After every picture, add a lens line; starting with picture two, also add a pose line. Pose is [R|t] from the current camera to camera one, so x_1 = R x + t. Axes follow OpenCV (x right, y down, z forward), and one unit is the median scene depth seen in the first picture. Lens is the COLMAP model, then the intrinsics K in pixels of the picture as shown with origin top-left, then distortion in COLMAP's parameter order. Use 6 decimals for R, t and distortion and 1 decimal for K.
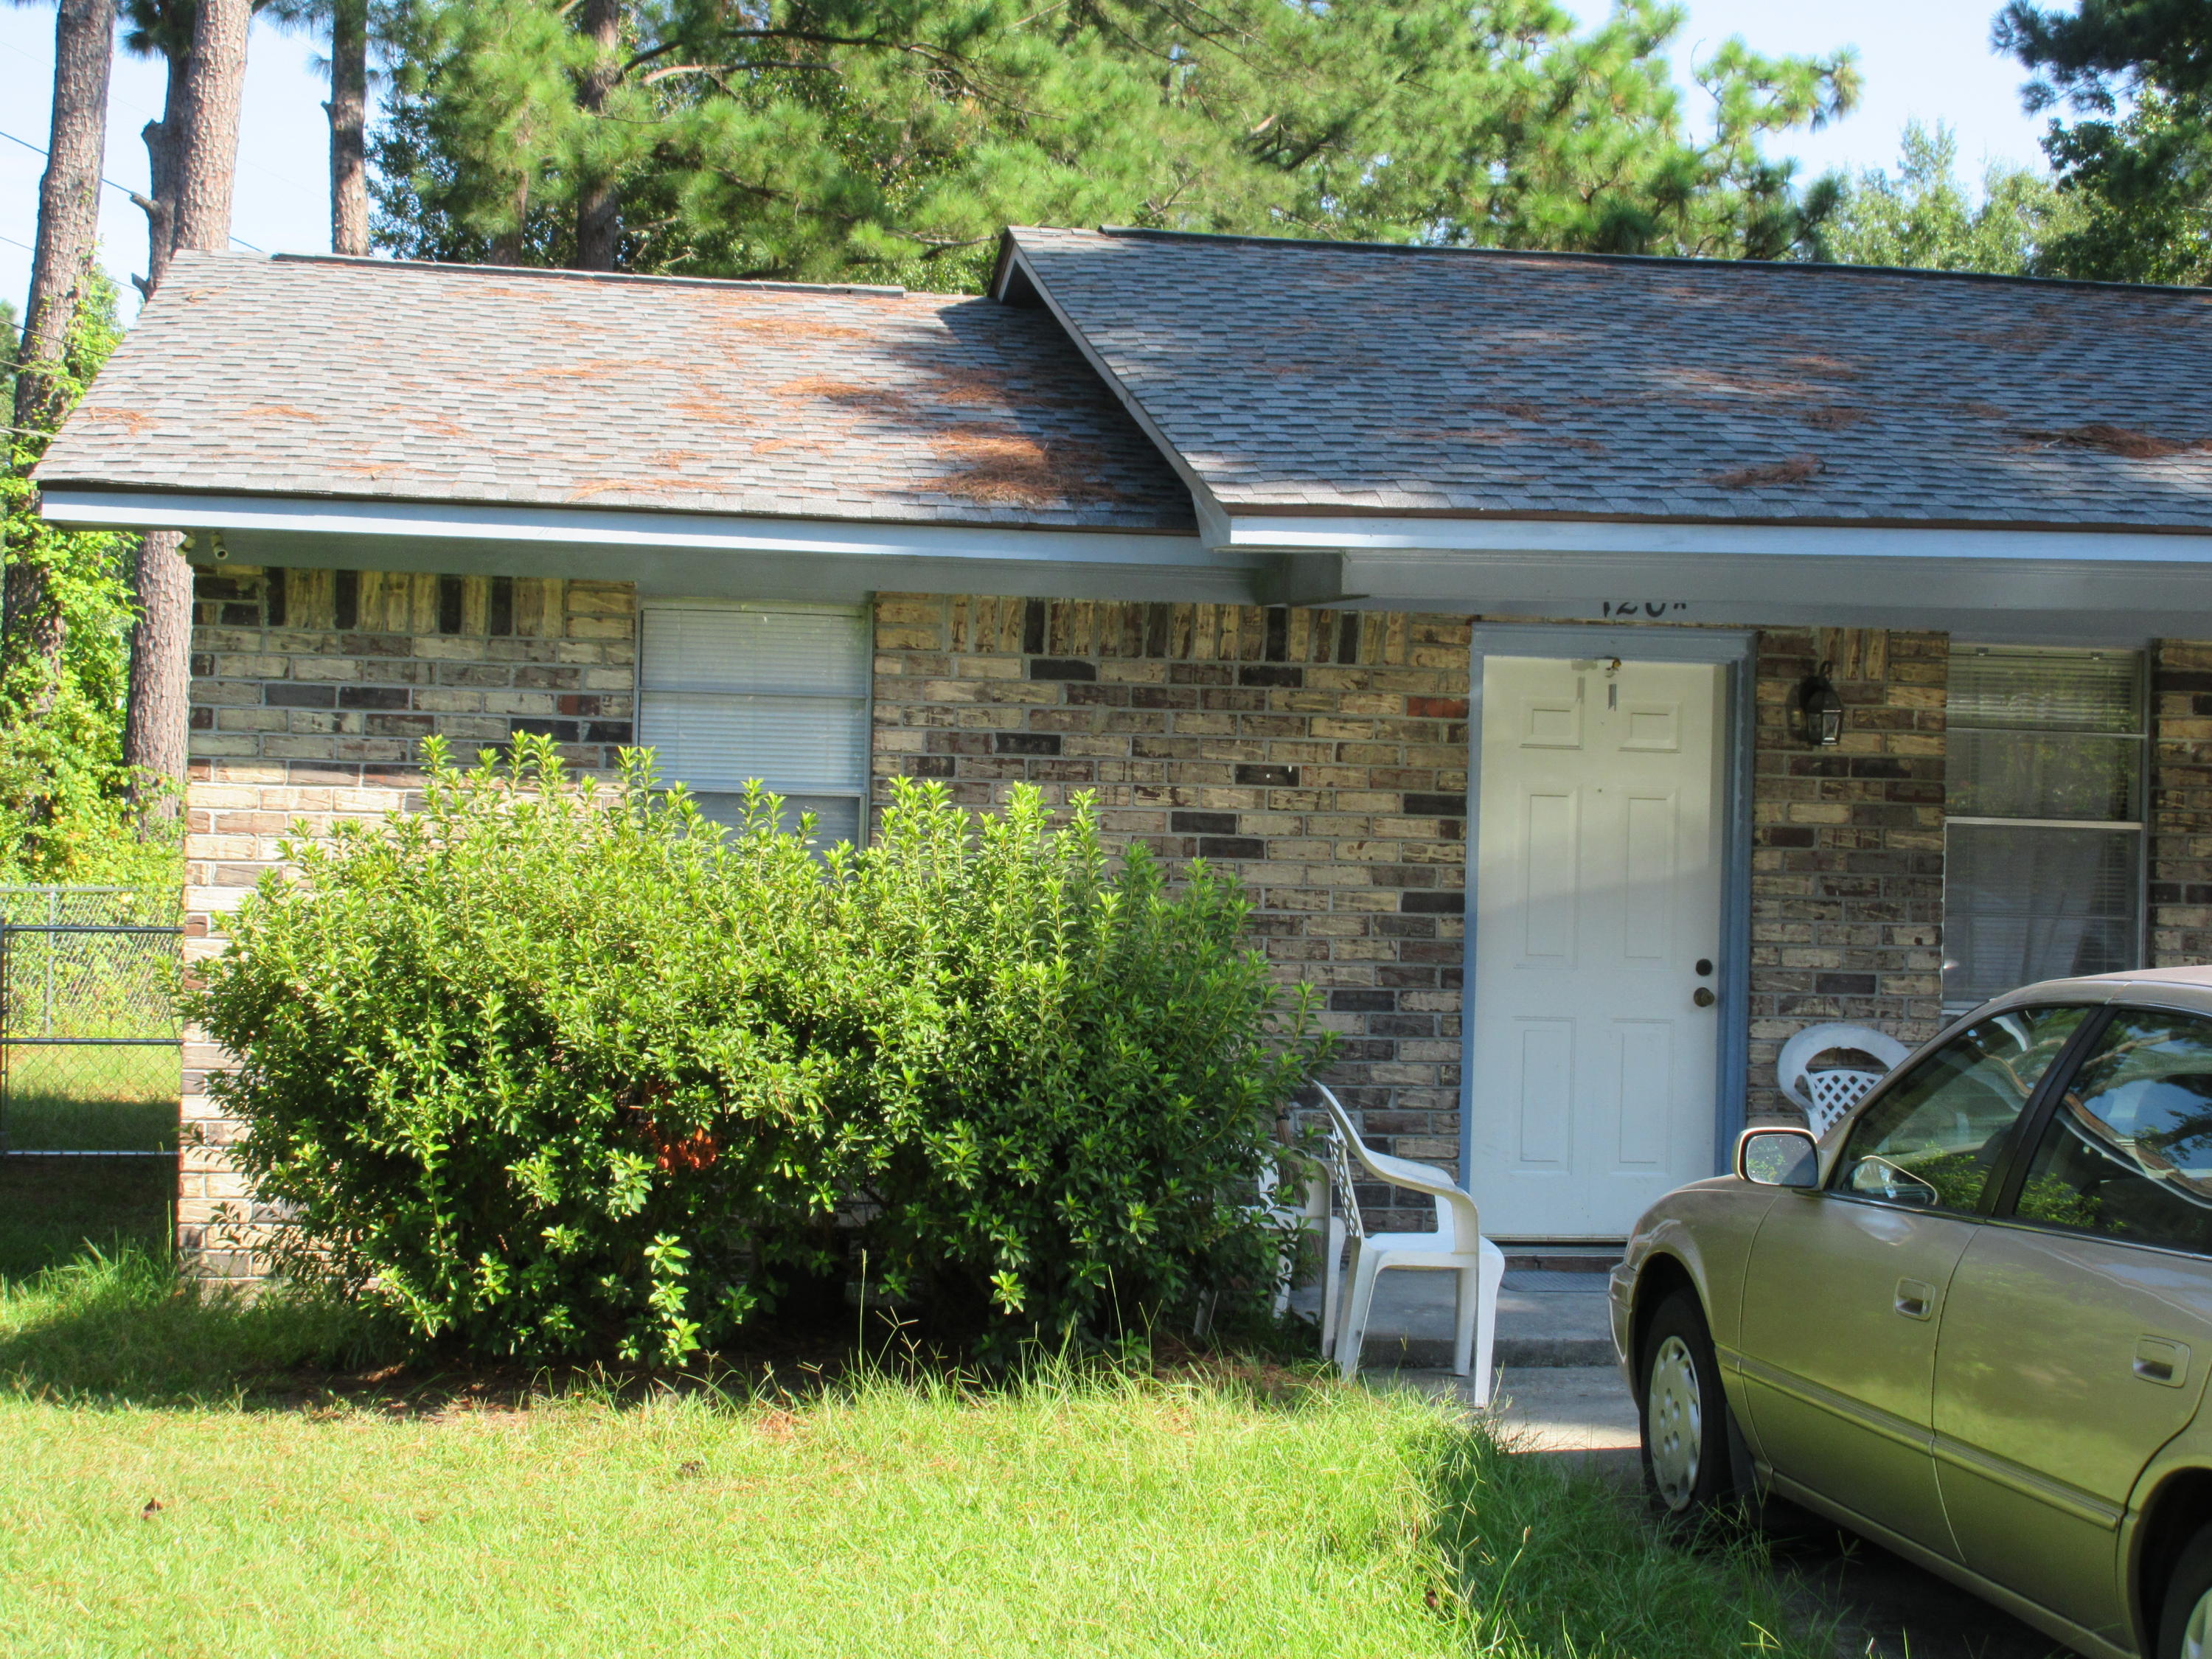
lens RADIAL K [[3447.8, 0, 1106.0], [0, 3447.8, 829.5], [0, 0, 1]] dist [0.012562, -0.241859]
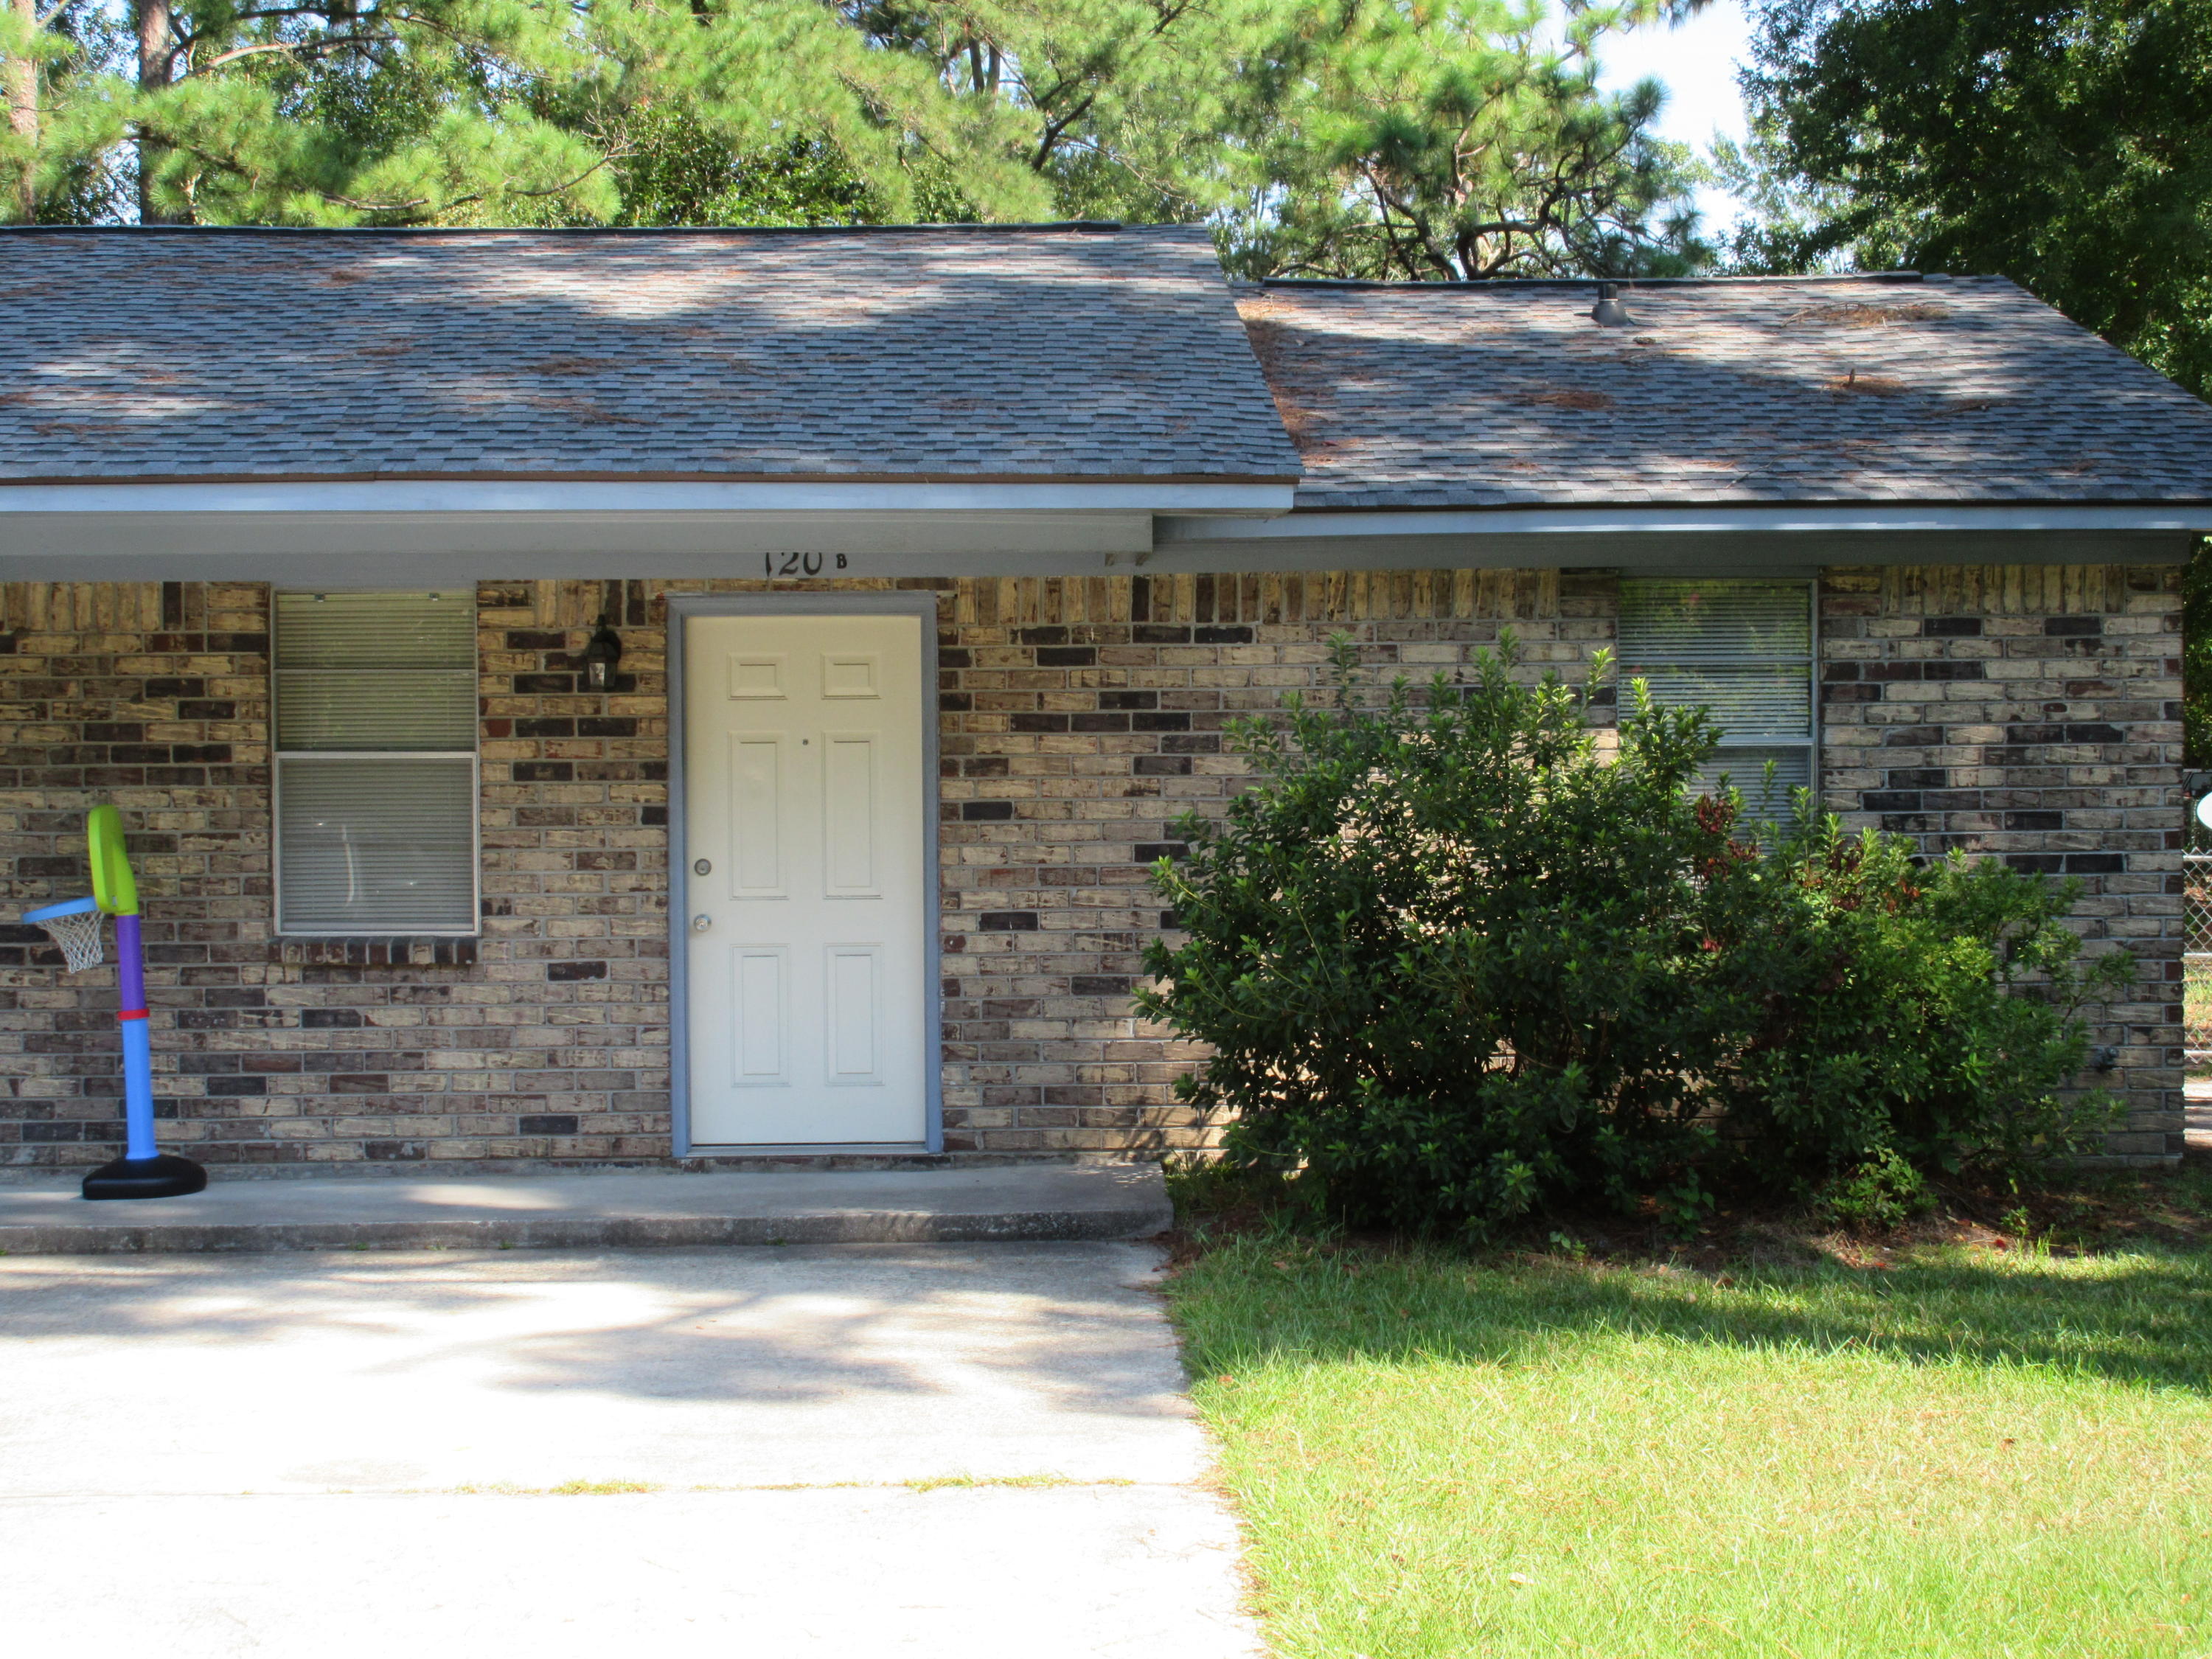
lens RADIAL K [[3447.8, 0, 1106.0], [0, 3447.8, 829.5], [0, 0, 1]] dist [0.012562, -0.241859]
pose [[0.991448, -0.028948, -0.127250, 0.849073], [0.031500, 0.999340, 0.018086, 0.013684], [0.126643, -0.021939, 0.991706, -0.008887]]
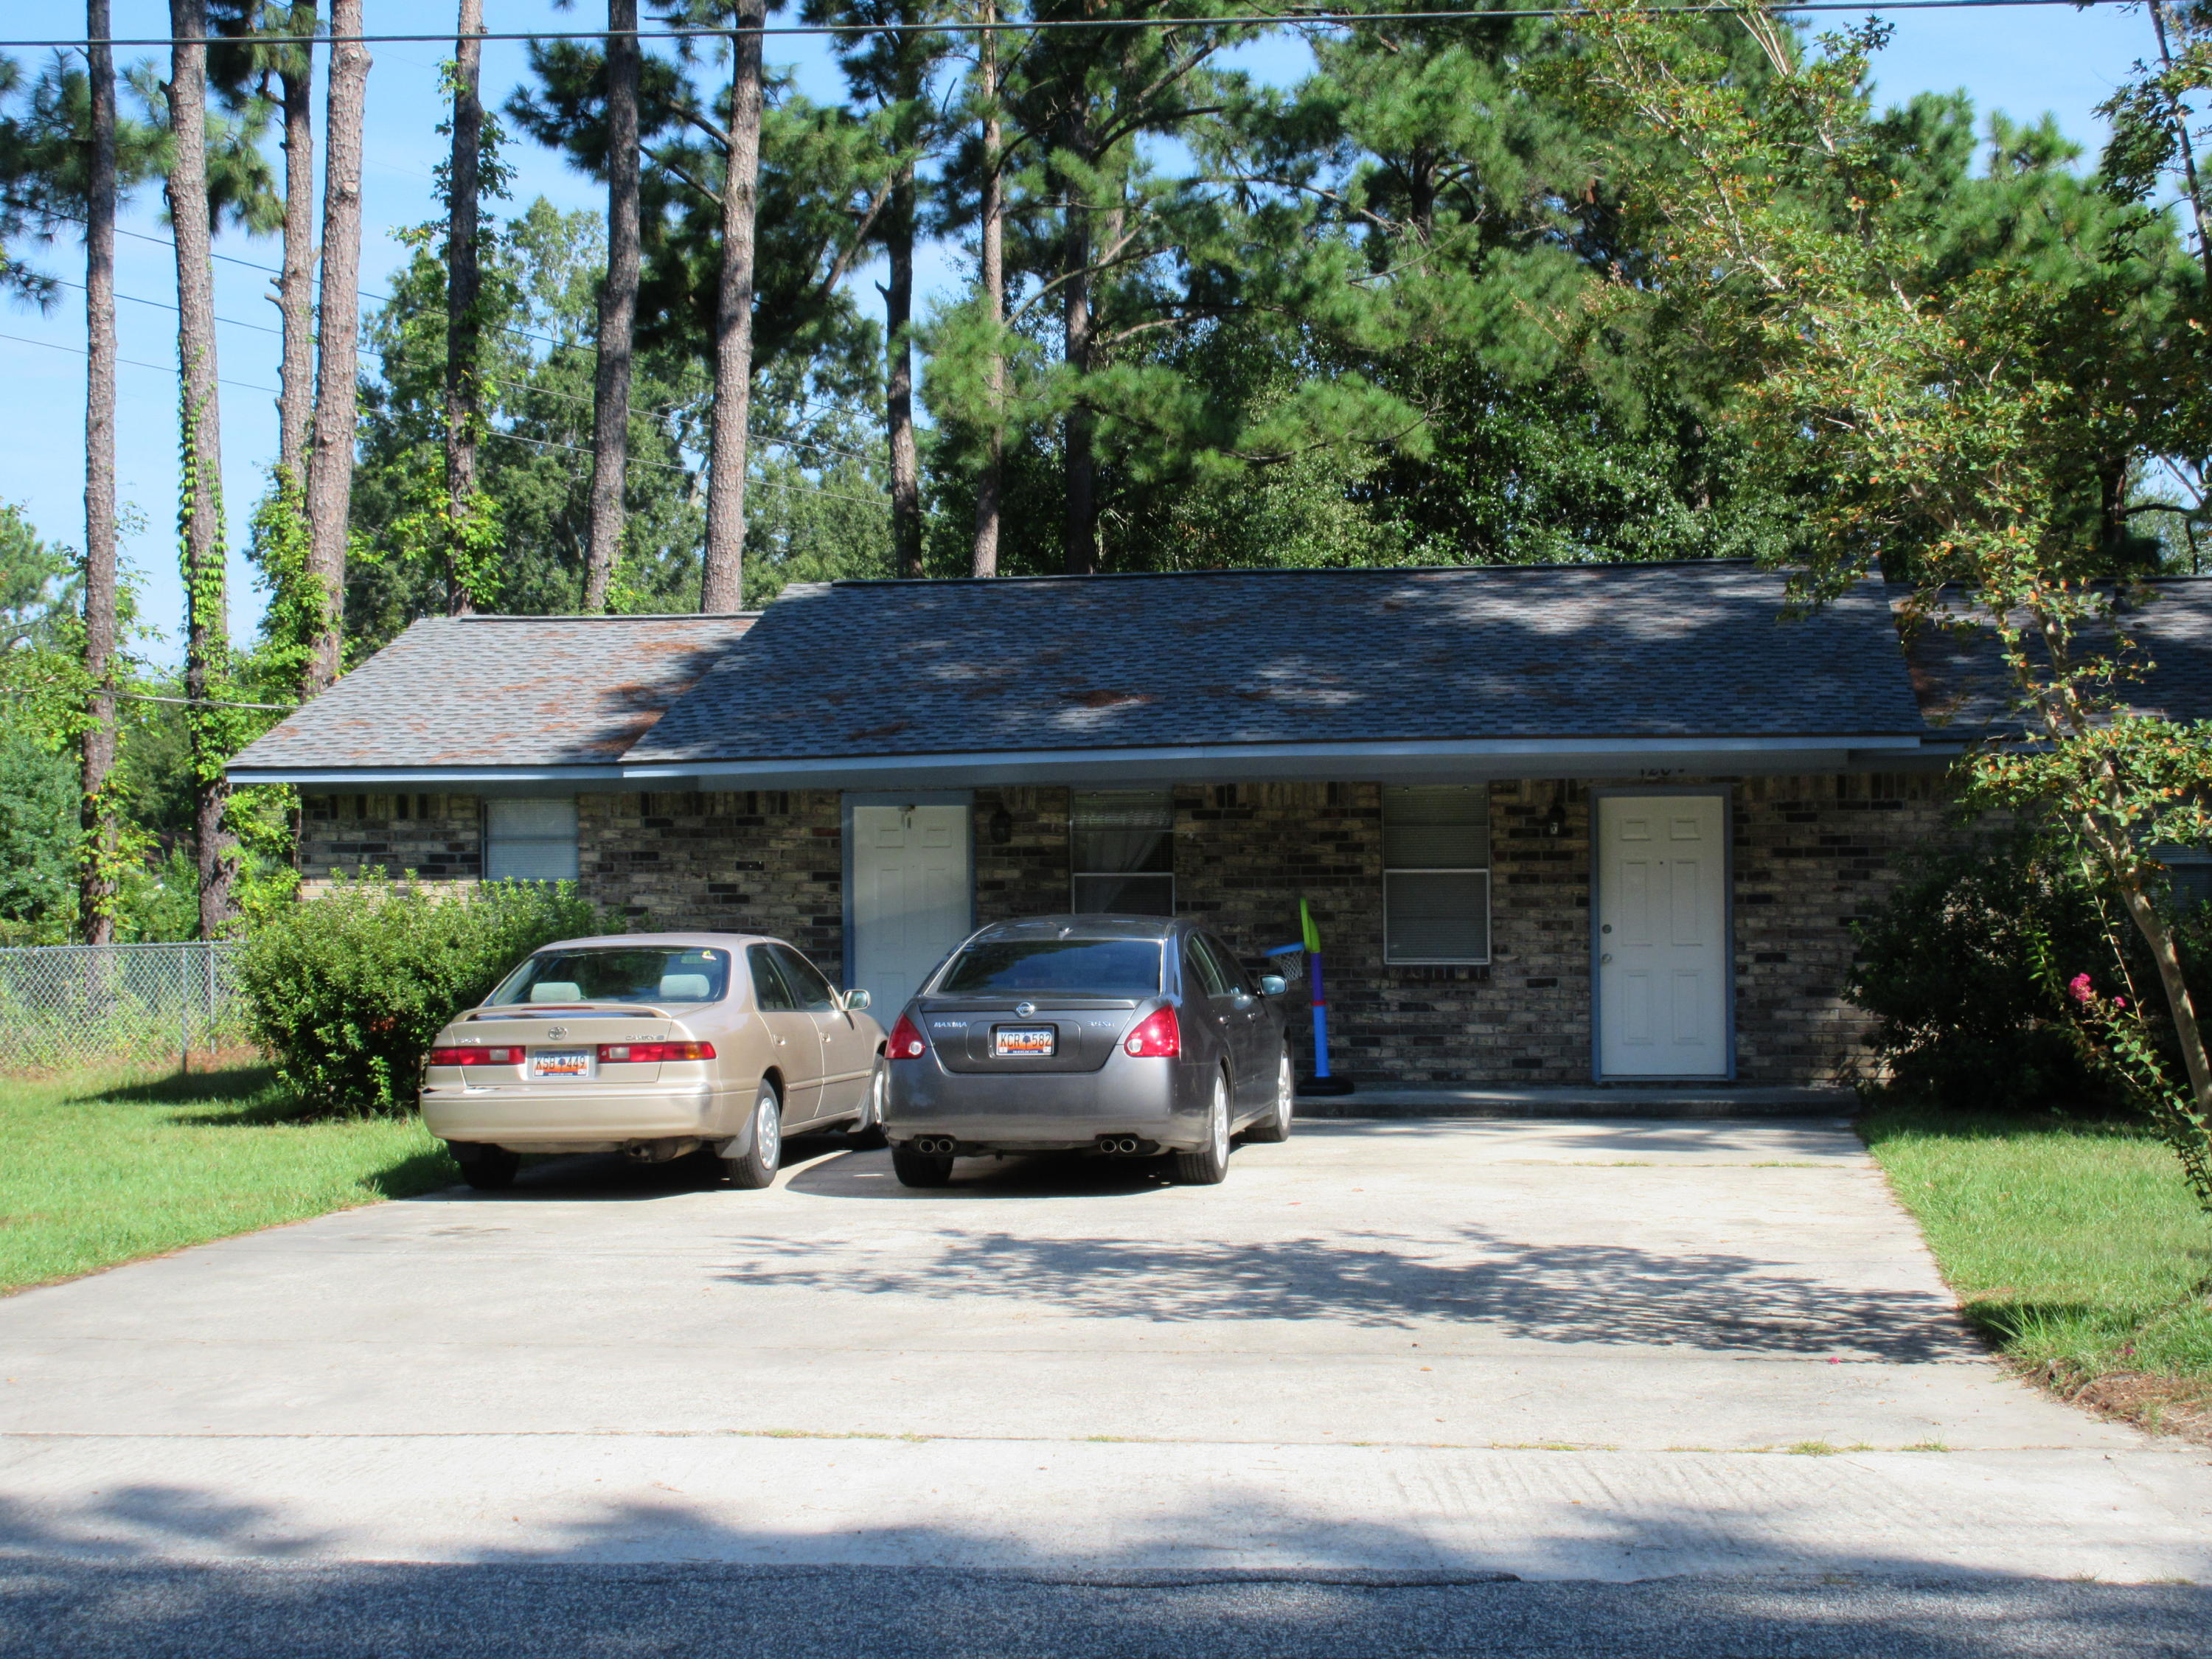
lens RADIAL K [[3447.8, 0, 1106.0], [0, 3447.8, 829.5], [0, 0, 1]] dist [0.012562, -0.241859]
pose [[0.947655, -0.037650, -0.317068, 0.960036], [0.034542, 0.999284, -0.015421, 0.002934], [0.317422, 0.003661, 0.948277, -1.026277]]
